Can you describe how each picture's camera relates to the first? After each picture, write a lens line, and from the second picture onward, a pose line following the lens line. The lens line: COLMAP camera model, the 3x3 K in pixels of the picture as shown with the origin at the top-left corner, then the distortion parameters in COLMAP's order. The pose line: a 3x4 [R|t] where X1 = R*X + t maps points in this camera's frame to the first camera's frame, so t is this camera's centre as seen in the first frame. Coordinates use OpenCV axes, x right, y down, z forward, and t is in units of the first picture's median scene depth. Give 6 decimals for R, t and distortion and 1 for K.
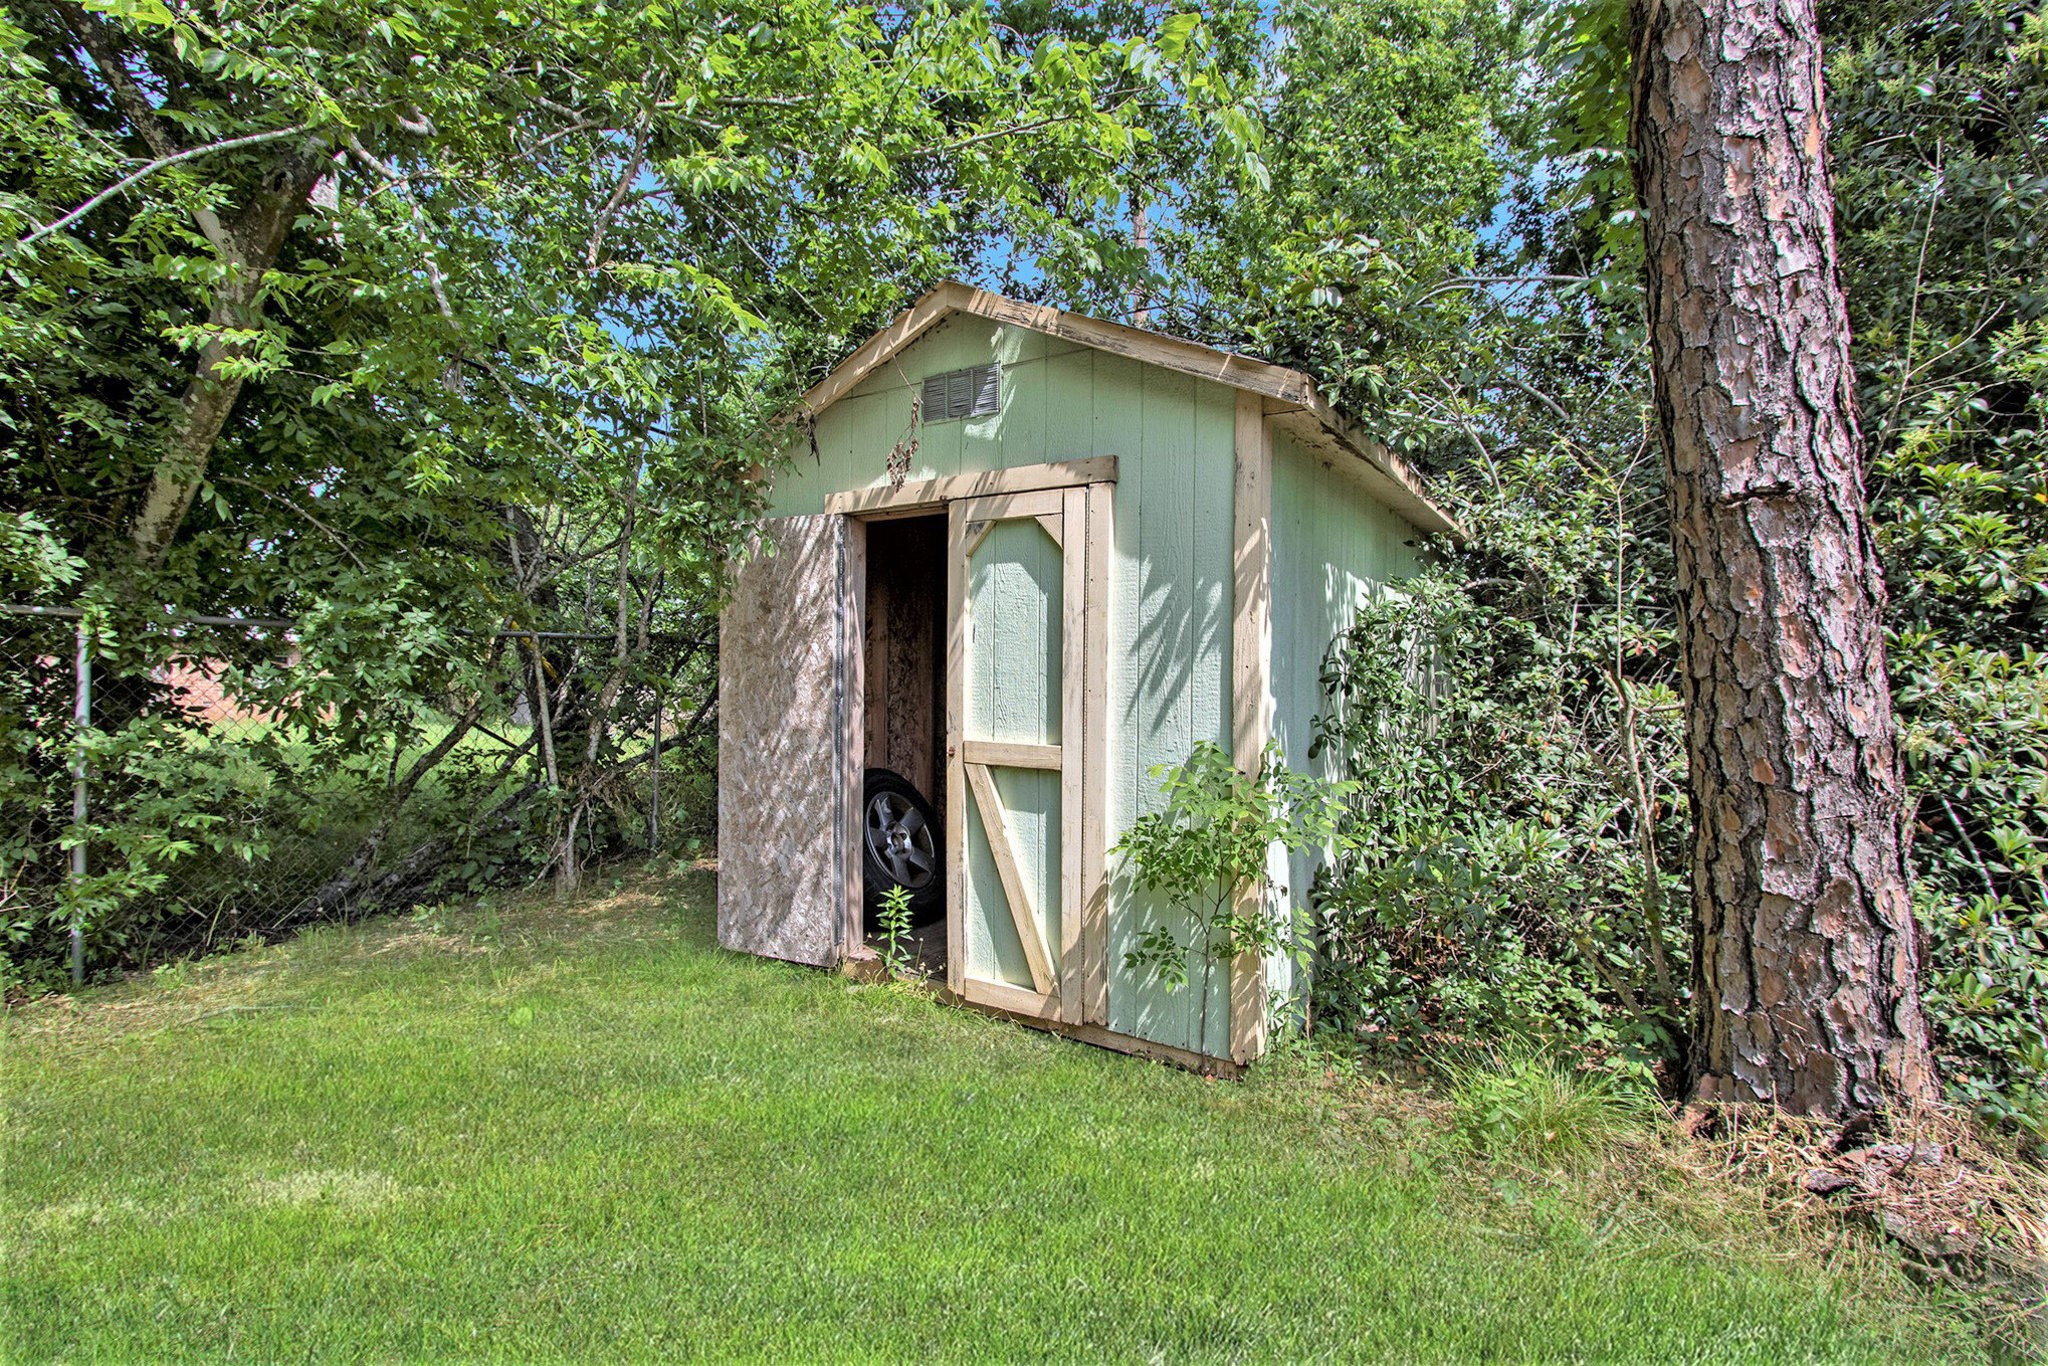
lens RADIAL K [[967.6, 0, 1023.4], [0, 967.6, 680.5], [0, 0, 1]] dist [-0.009023, 0.003633]
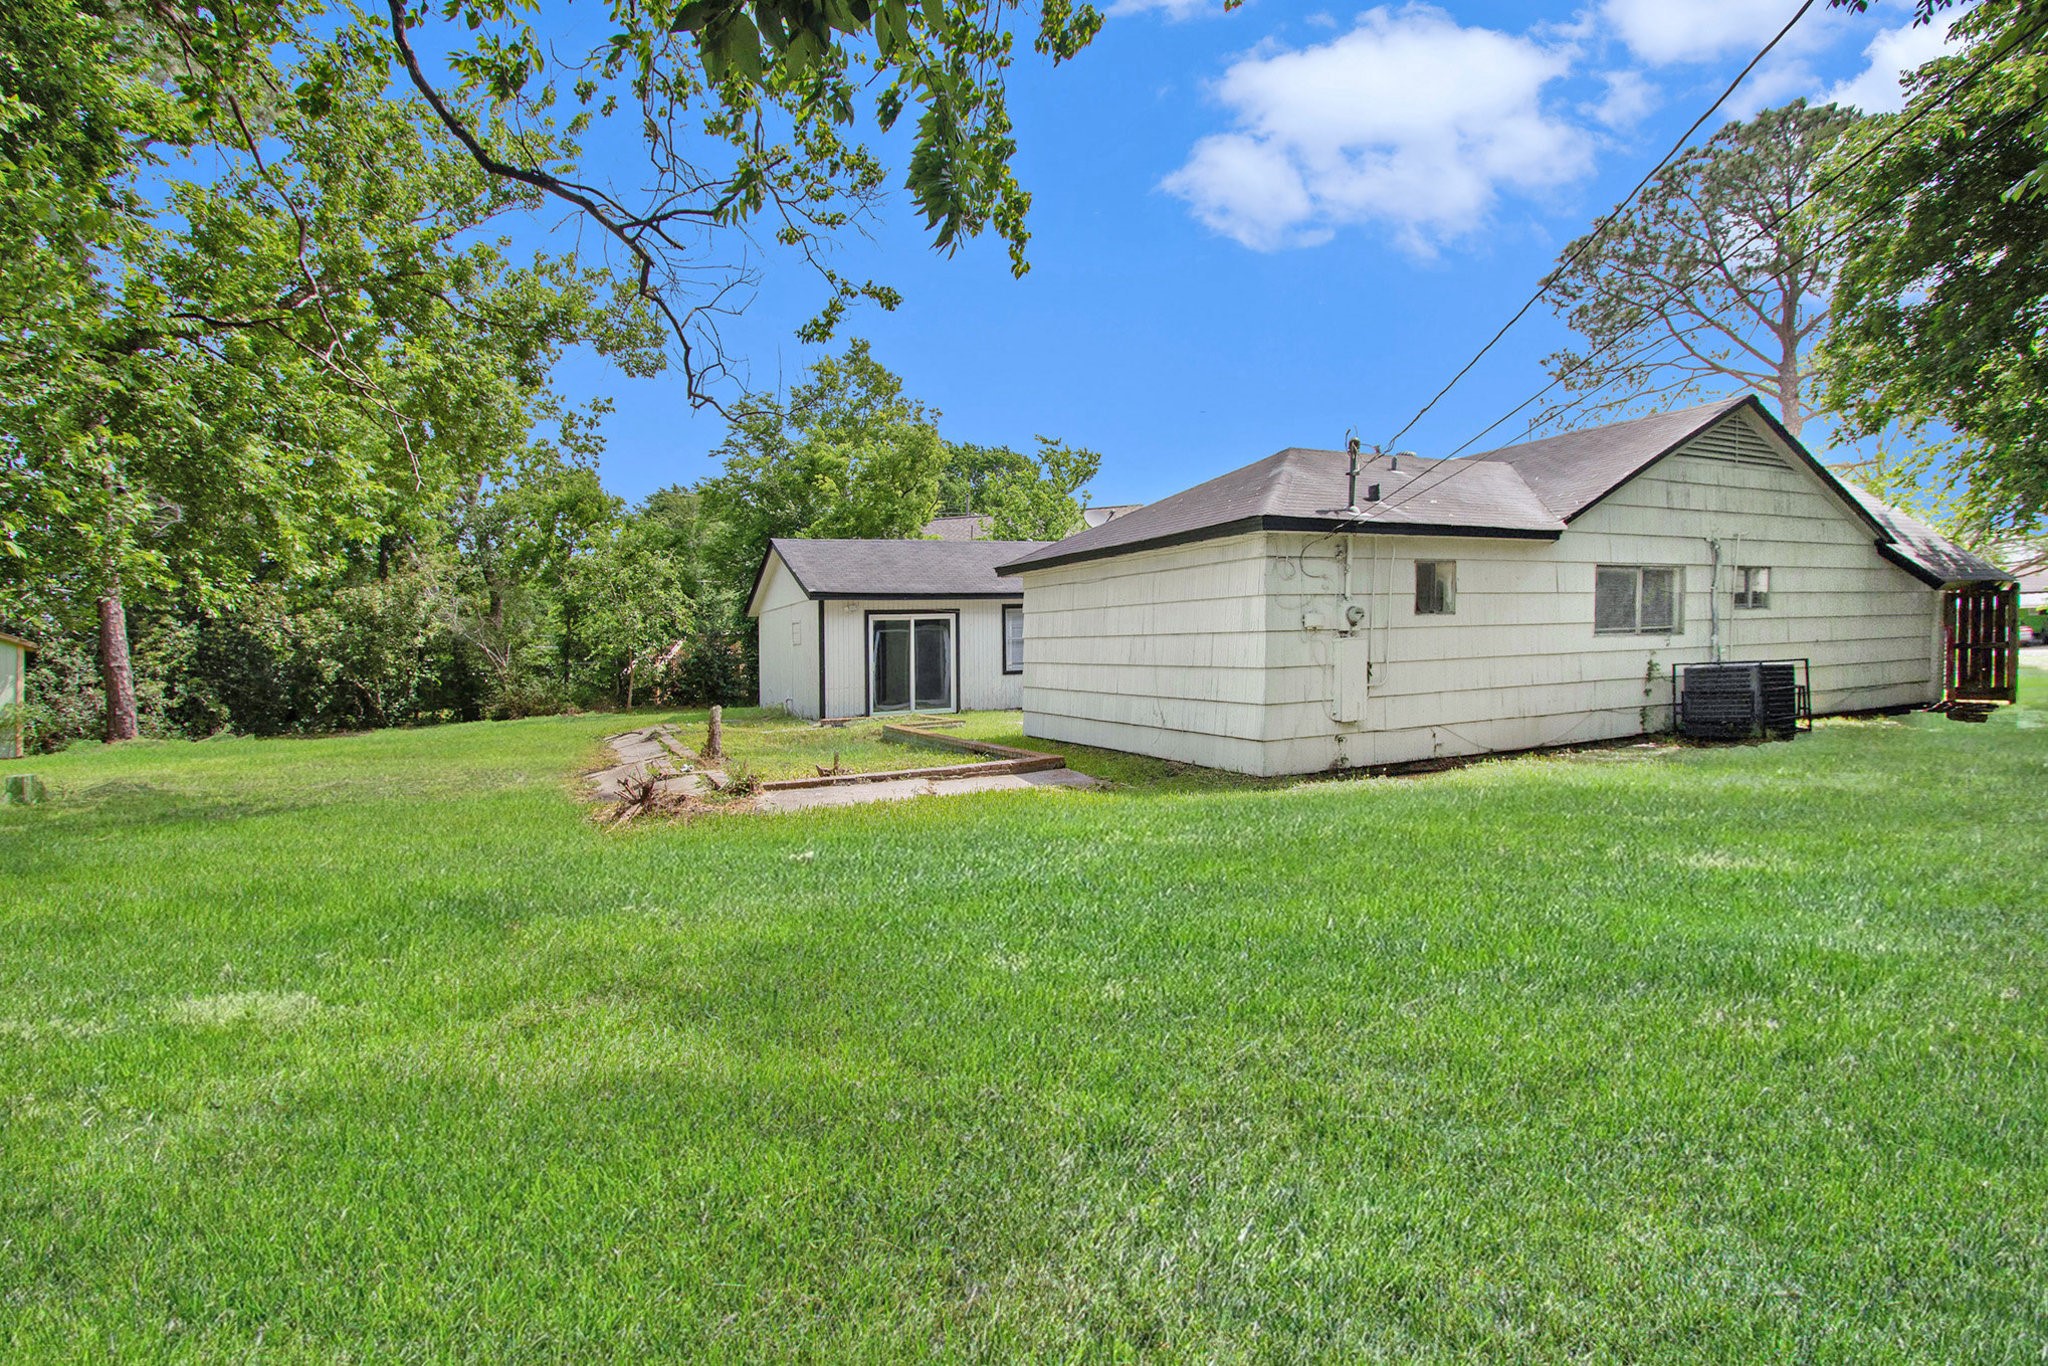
lens RADIAL K [[967.6, 0, 1024.4], [0, 967.6, 671.9], [0, 0, 1]] dist [-0.009023, 0.003633]
pose [[0.204043, 0.016270, 0.978827, -5.355672], [0.012848, 0.999731, -0.019296, 0.114695], [-0.978878, 0.016513, 0.203779, -7.770682]]
